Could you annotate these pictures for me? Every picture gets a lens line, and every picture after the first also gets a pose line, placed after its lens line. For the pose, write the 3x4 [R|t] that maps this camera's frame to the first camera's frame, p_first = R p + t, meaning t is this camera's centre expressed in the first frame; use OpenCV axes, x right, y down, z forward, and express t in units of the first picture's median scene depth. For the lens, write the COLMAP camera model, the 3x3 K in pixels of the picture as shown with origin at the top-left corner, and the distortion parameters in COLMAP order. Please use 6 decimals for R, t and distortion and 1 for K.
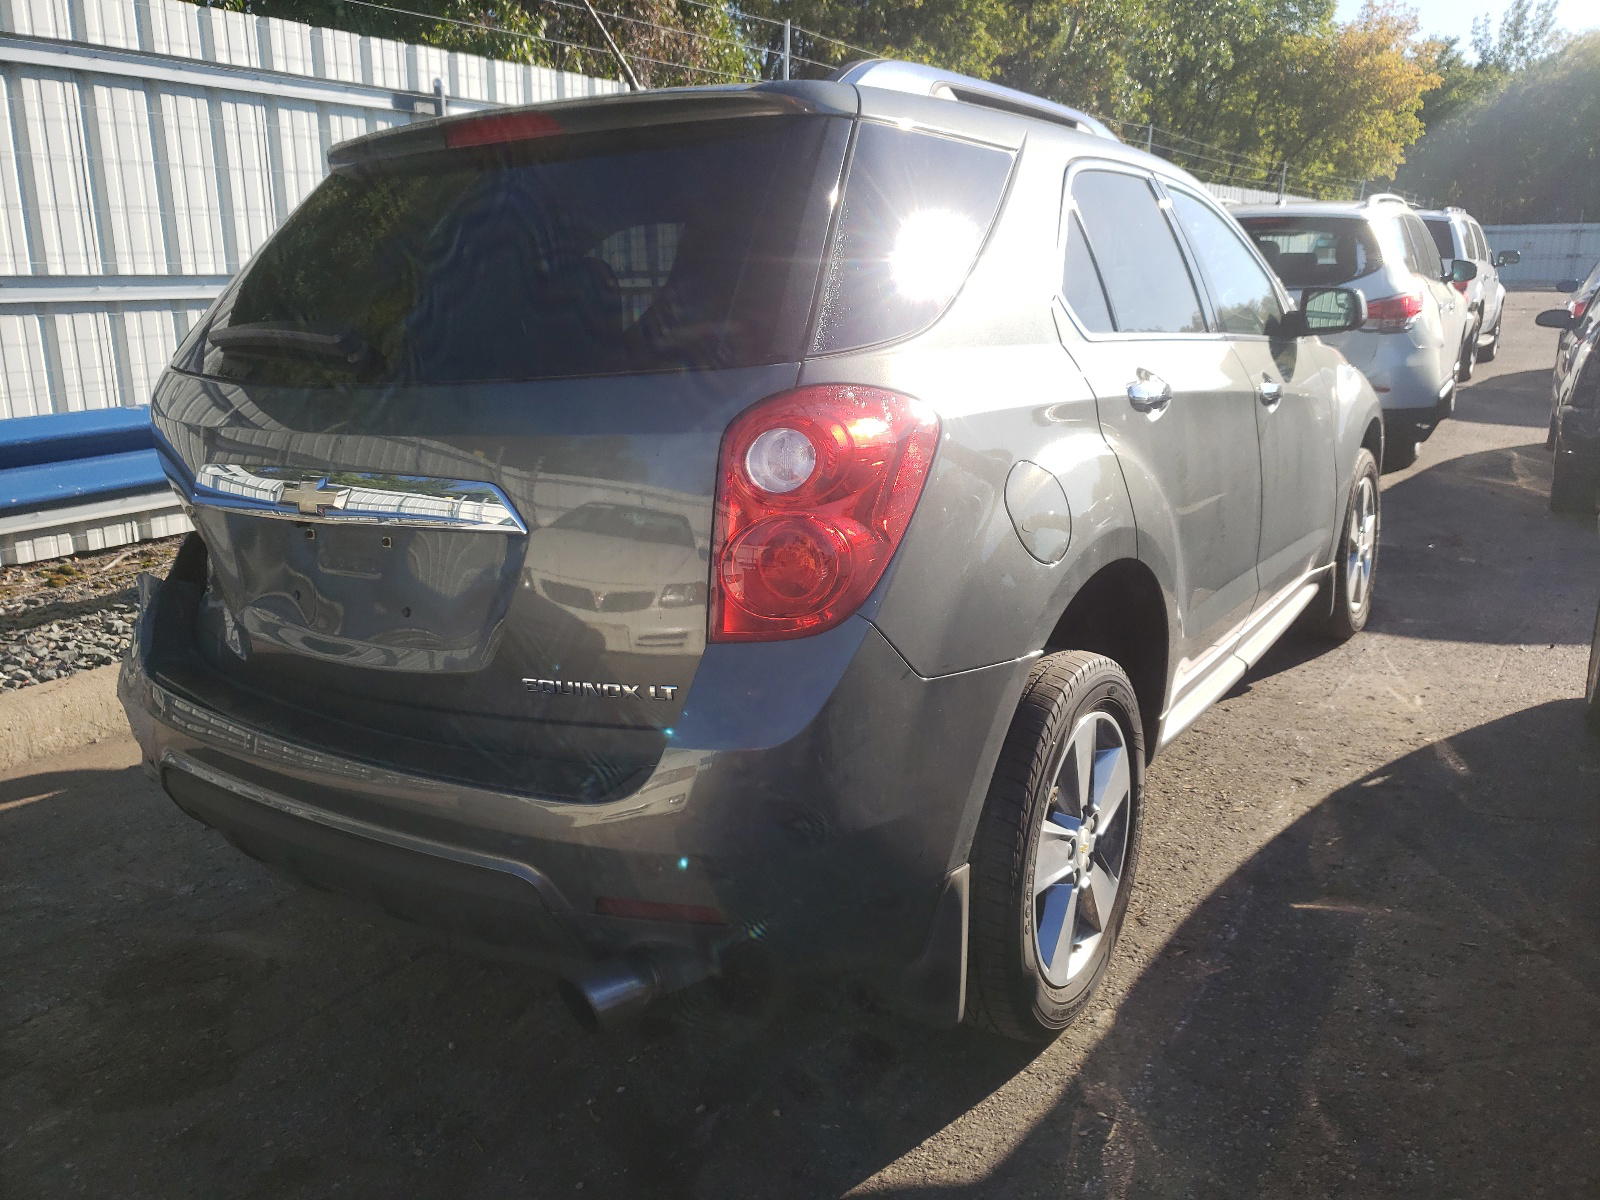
lens RADIAL K [[1216.6, 0, 800.0], [0, 1216.6, 600.0], [0, 0, 1]] dist [0.008761, -0.003867]
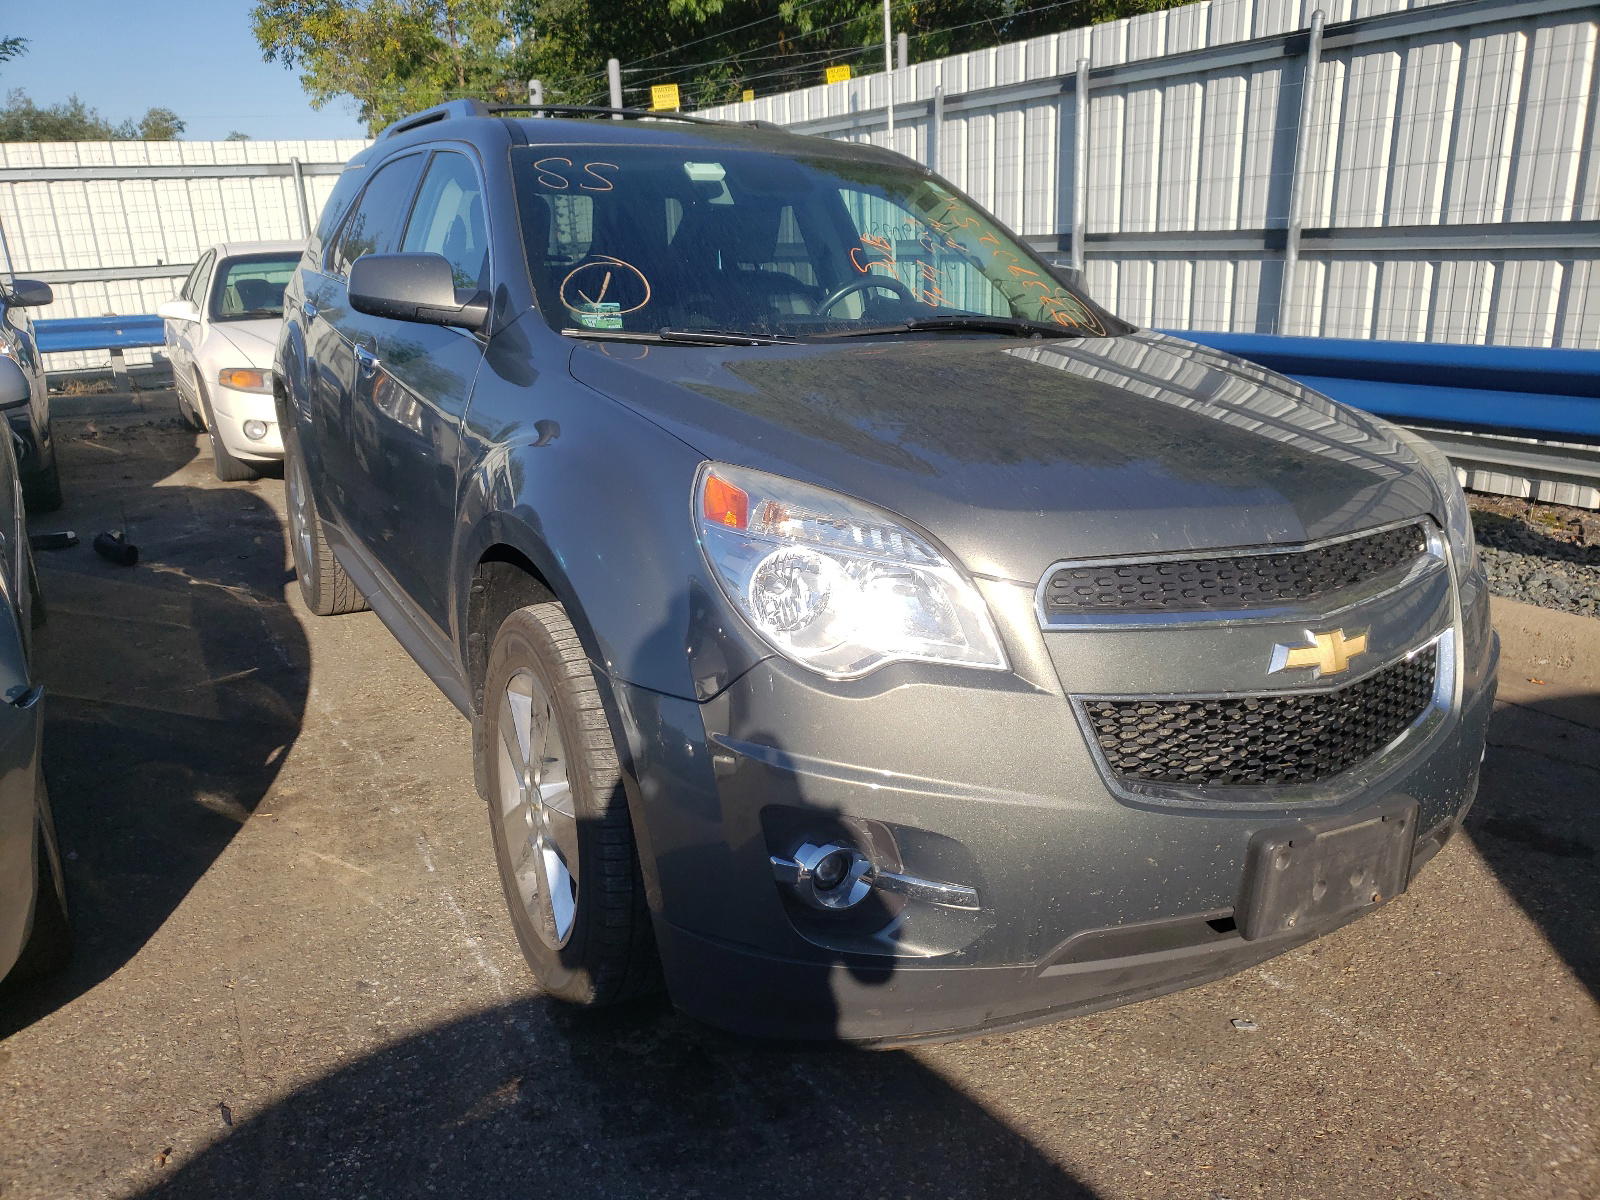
lens RADIAL K [[1216.6, 0, 800.0], [0, 1216.6, 600.0], [0, 0, 1]] dist [0.008761, -0.003867]
pose [[-0.461909, 0.261188, -0.847597, 1.064097], [-0.214592, 0.894351, 0.392539, -0.435481], [0.860576, 0.363205, -0.357060, 1.648192]]
